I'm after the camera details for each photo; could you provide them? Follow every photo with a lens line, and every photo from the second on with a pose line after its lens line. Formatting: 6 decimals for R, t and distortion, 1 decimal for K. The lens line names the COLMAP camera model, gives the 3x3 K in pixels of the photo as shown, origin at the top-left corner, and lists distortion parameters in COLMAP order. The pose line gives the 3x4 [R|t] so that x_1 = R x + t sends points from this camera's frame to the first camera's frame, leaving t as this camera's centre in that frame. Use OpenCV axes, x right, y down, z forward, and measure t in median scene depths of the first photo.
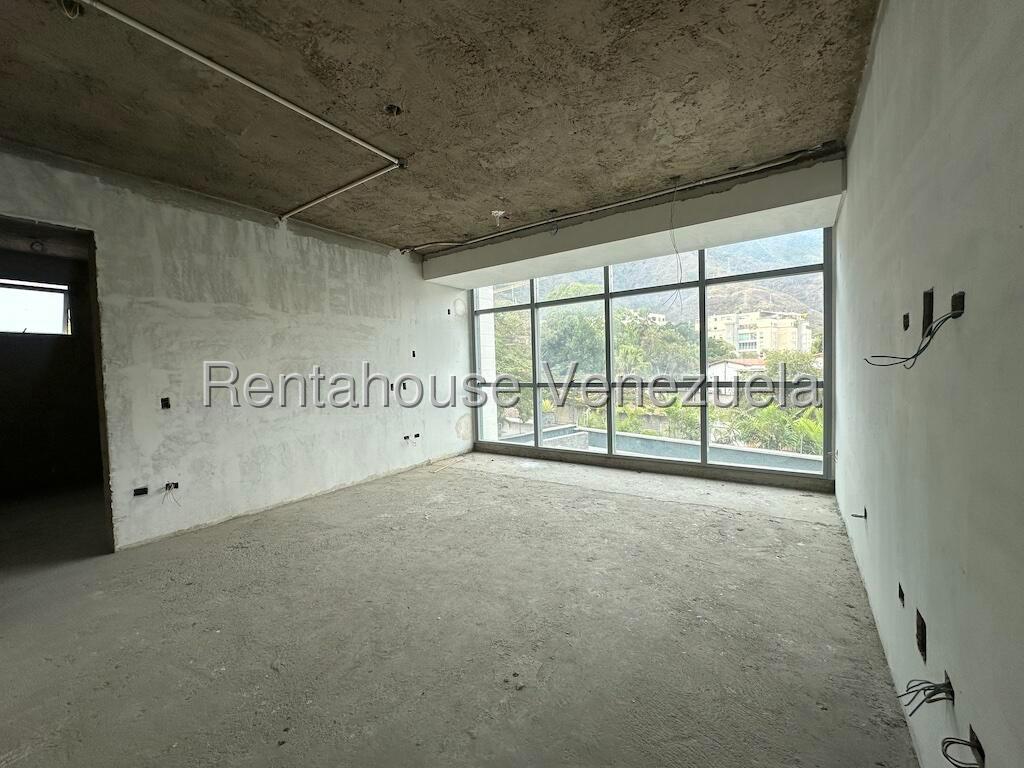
lens RADIAL K [[407.7, 0, 511.7], [0, 407.7, 382.8], [0, 0, 1]] dist [-0.001798, 0.000847]
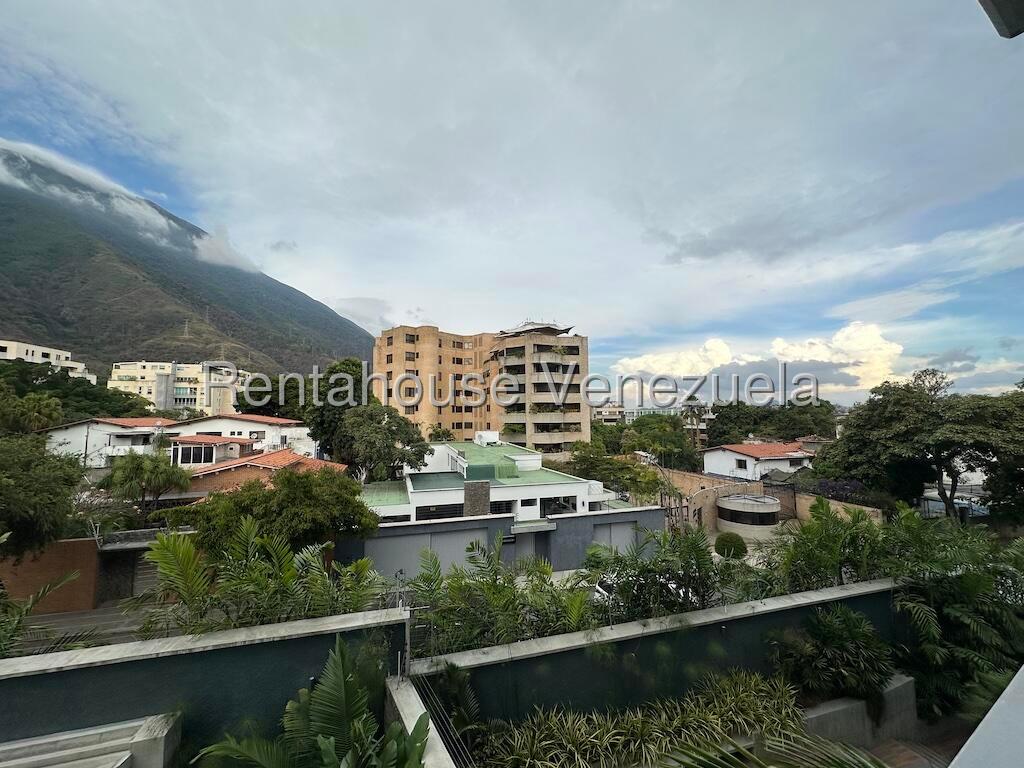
lens RADIAL K [[407.7, 0, 511.7], [0, 407.7, 382.8], [0, 0, 1]] dist [-0.001798, 0.000847]
pose [[0.425708, 0.097797, 0.899560, 2.925885], [0.030153, 0.992057, -0.122123, -0.157590], [-0.904358, 0.079113, 0.419378, 0.292969]]
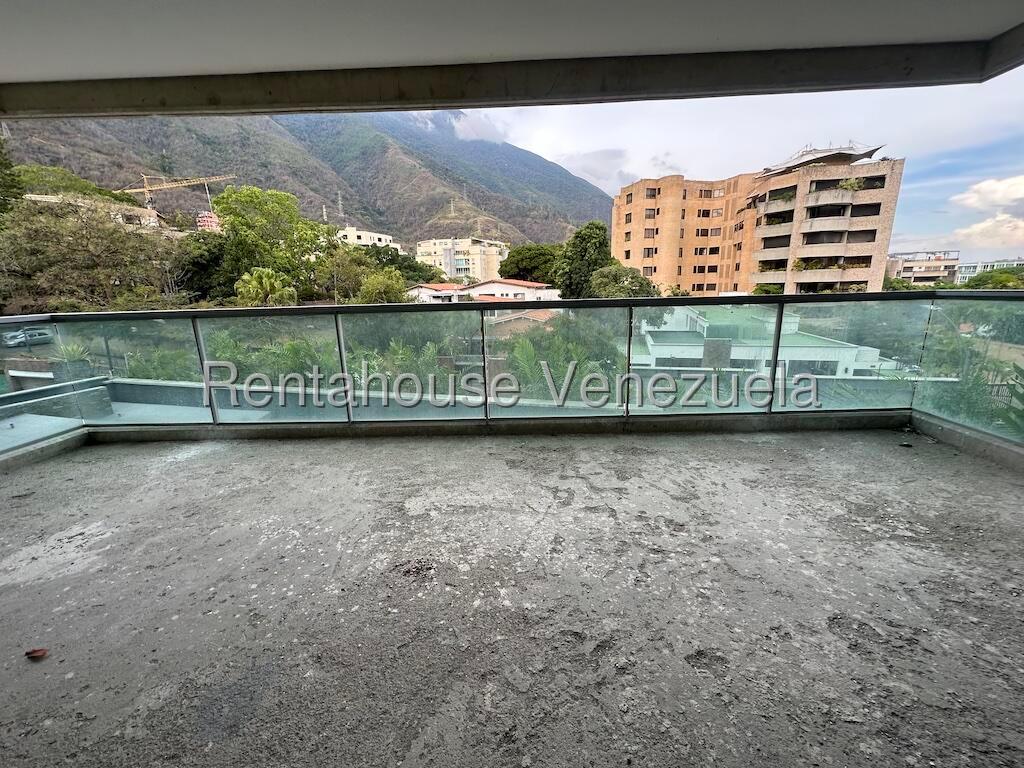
lens RADIAL K [[407.7, 0, 511.7], [0, 407.7, 382.8], [0, 0, 1]] dist [-0.001798, 0.000847]
pose [[0.834446, -0.124152, 0.536923, 2.192777], [0.024444, 0.981673, 0.189001, -0.044729], [-0.550547, -0.144586, 0.822188, -0.085232]]
